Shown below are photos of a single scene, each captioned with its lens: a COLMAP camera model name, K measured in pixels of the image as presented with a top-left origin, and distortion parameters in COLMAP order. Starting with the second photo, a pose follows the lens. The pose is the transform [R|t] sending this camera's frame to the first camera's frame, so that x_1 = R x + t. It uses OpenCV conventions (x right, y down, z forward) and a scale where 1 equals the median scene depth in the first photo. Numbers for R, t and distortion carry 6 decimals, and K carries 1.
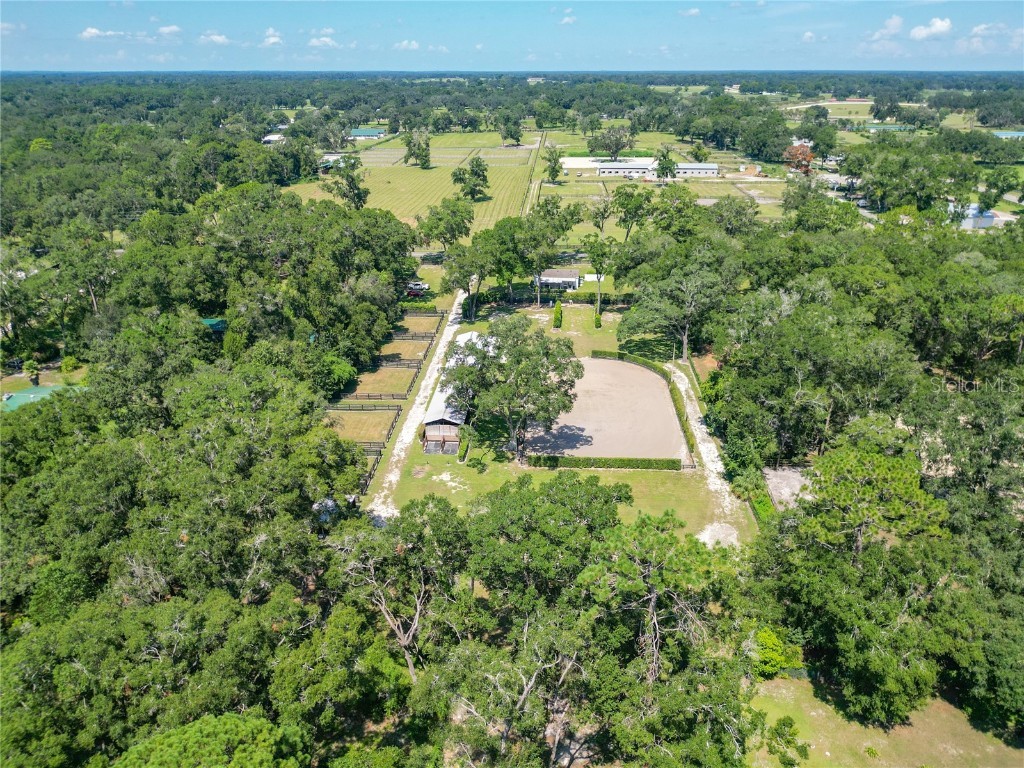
lens RADIAL K [[741.3, 0, 512.0], [0, 741.3, 384.0], [0, 0, 1]] dist [0.053101, -0.054015]
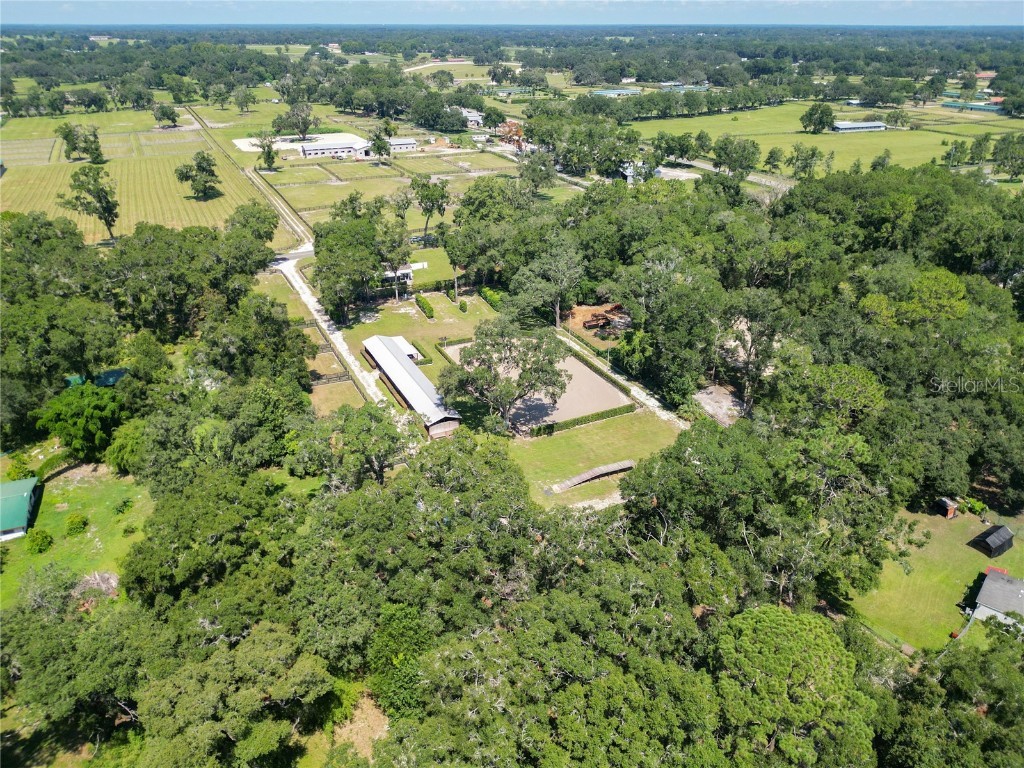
lens RADIAL K [[735.6, 0, 513.0], [0, 735.6, 404.7], [0, 0, 1]] dist [0.059487, -0.056251]
pose [[0.873850, -0.225034, 0.430982, -0.178036], [0.192110, 0.974118, 0.119112, -0.031089], [-0.446632, -0.021290, 0.894465, -0.015914]]
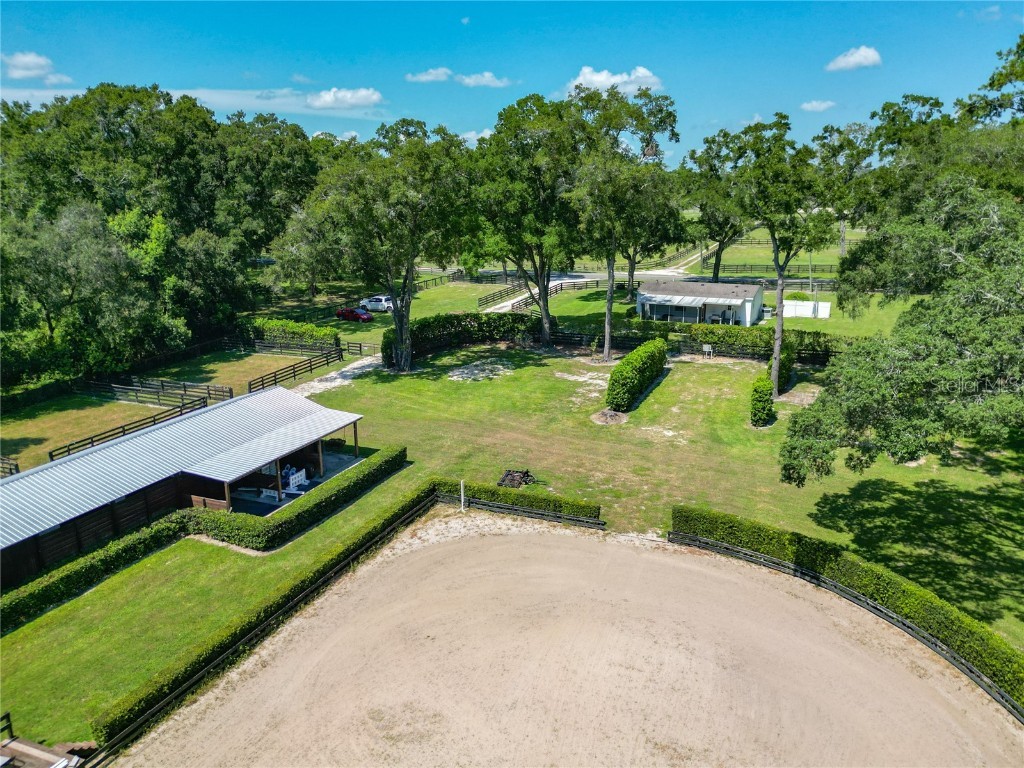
lens RADIAL K [[758.9, 0, 537.9], [0, 758.9, 383.4], [0, 0, 1]] dist [0.088596, -0.071623]
pose [[0.955117, 0.082315, -0.284561, 0.063035], [-0.123671, 0.983699, -0.130543, -0.022894], [0.269177, 0.159876, 0.949728, 0.371300]]
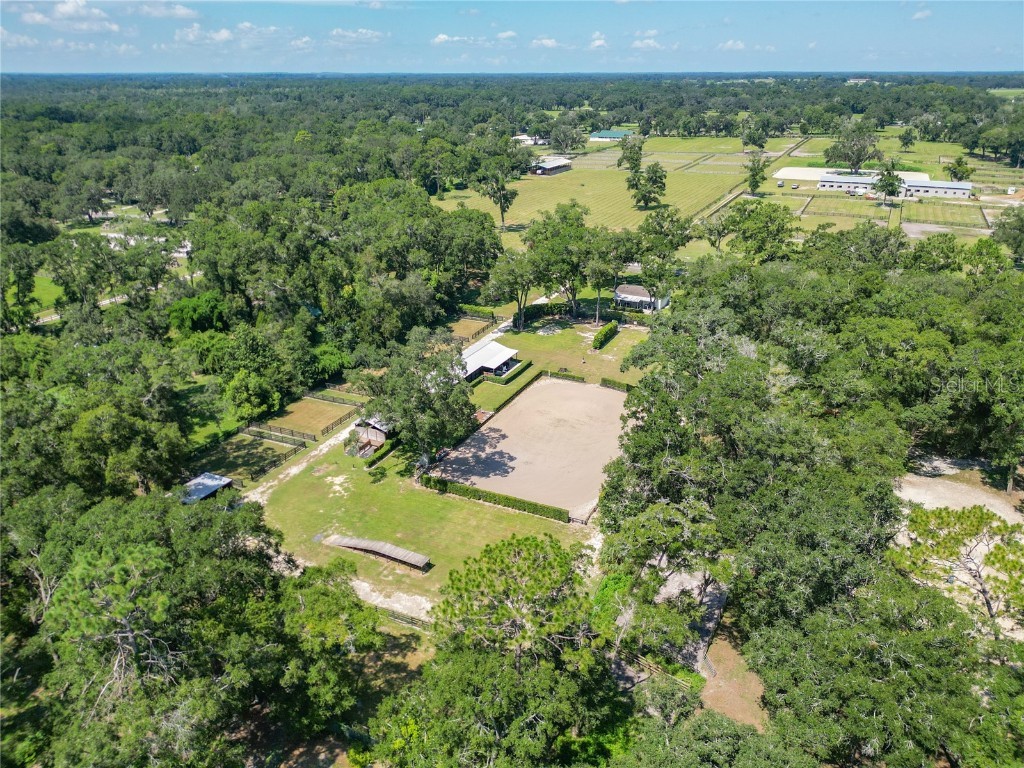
lens RADIAL K [[741.3, 0, 512.0], [0, 741.3, 384.0], [0, 0, 1]] dist [0.053101, -0.054015]
pose [[0.924888, 0.149199, -0.349745, 0.158780], [-0.149650, 0.988400, 0.025902, -0.021936], [0.349552, 0.028383, 0.936487, 0.048179]]
